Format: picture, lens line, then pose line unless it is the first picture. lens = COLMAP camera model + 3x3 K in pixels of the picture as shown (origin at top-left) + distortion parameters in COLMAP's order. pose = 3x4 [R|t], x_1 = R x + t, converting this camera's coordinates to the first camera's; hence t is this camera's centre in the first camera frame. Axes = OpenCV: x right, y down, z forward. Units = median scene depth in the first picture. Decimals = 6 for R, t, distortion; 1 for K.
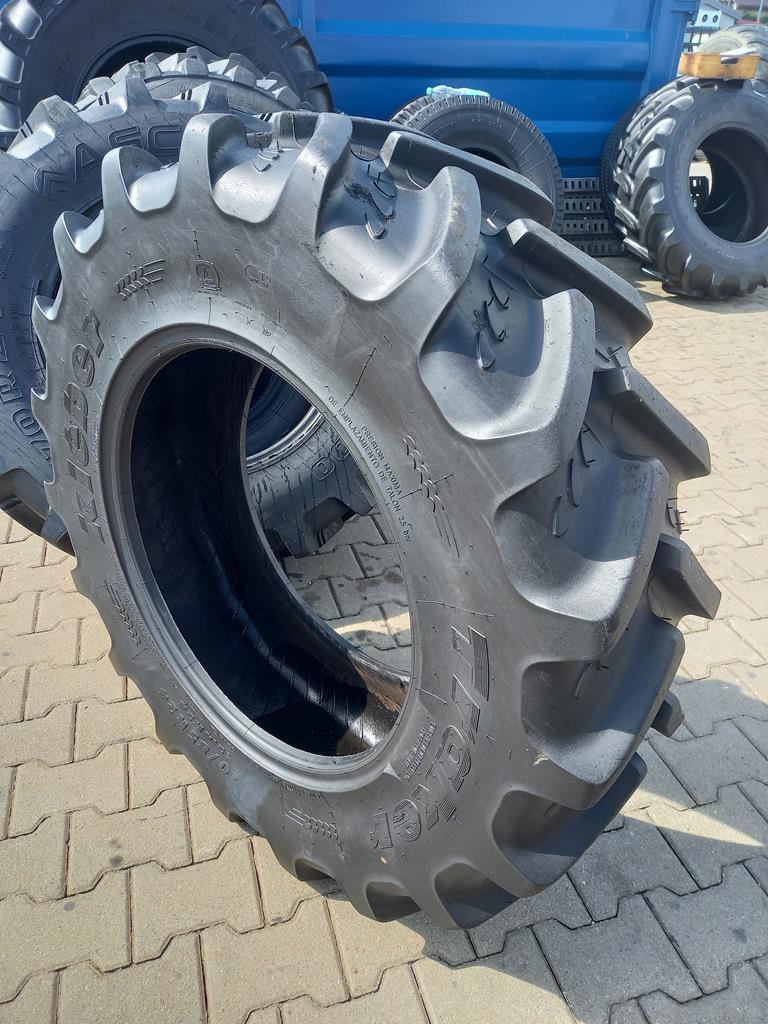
lens RADIAL K [[781.7, 0, 384.0], [0, 781.7, 512.0], [0, 0, 1]] dist [0.009279, -0.028440]
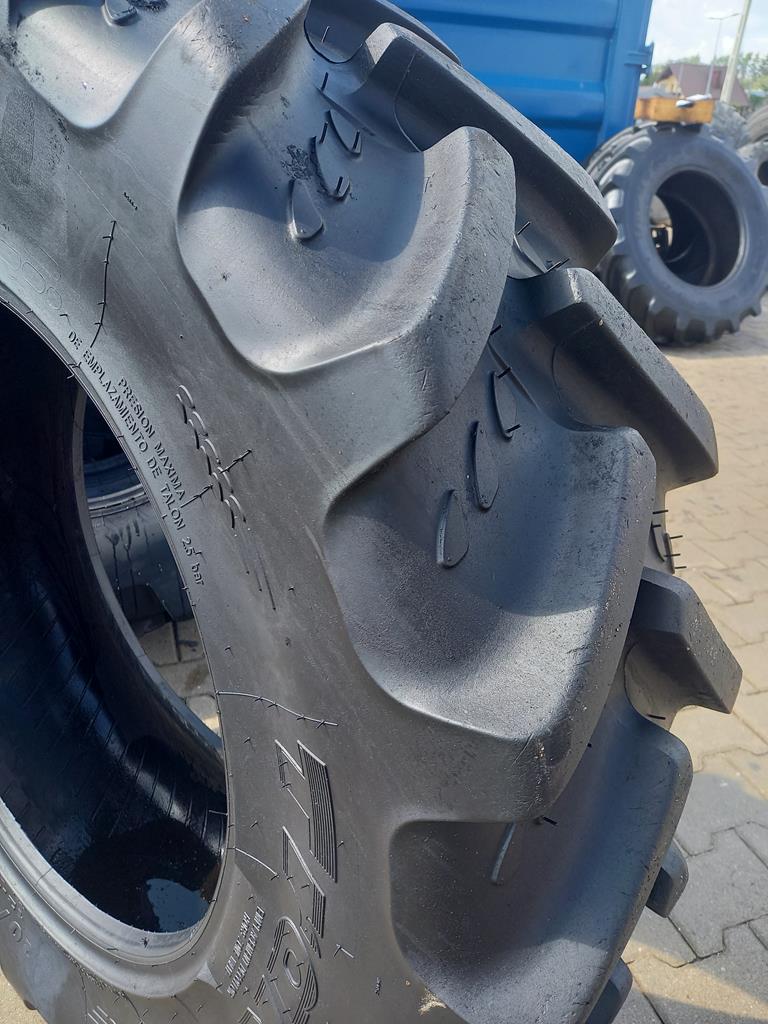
lens RADIAL K [[827.4, 0, 386.2], [0, 827.4, 482.7], [0, 0, 1]] dist [0.002665, -0.039908]
pose [[0.998611, 0.002299, 0.052632, 0.132366], [0.003409, 0.994133, -0.108110, 0.029750], [-0.052572, 0.108139, 0.992745, 0.397193]]
